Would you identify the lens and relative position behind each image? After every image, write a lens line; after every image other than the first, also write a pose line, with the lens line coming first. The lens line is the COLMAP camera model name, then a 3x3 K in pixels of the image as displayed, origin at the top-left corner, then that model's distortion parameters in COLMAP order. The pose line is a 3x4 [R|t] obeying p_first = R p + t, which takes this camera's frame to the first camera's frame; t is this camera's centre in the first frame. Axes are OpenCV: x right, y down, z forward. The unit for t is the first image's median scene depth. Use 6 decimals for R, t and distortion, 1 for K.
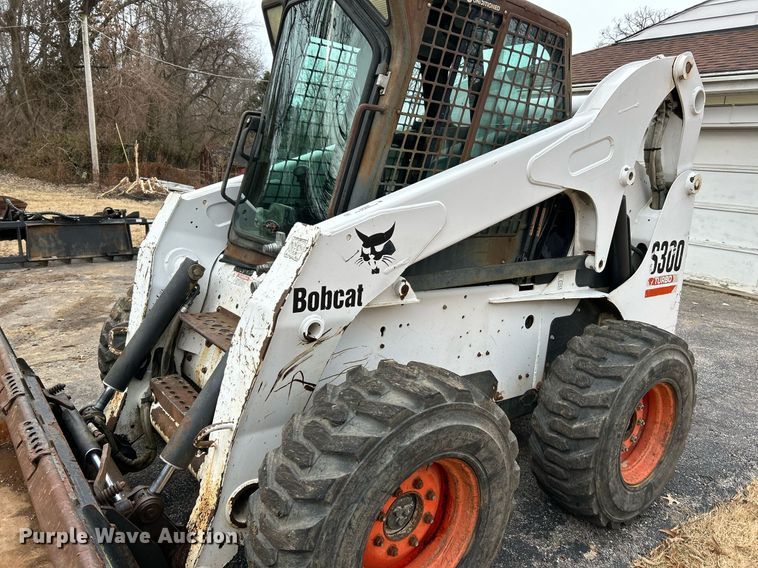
lens RADIAL K [[572.3, 0, 379.0], [0, 572.3, 284.0], [0, 0, 1]] dist [0.028228, -0.005020]
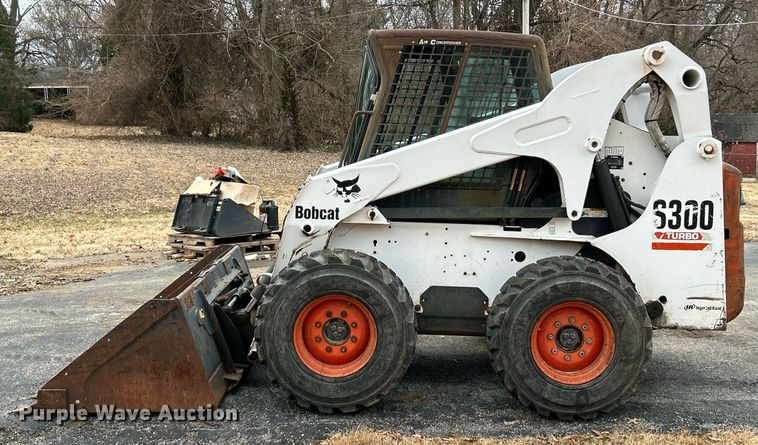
lens RADIAL K [[945.8, 0, 398.2], [0, 945.8, 194.1], [0, 0, 1]] dist [0.224661, -0.786526]
pose [[0.795248, -0.000046, -0.606284, 1.950810], [-0.090554, 0.988774, -0.118853, 0.298791], [0.599483, 0.149419, 0.786317, -1.273405]]
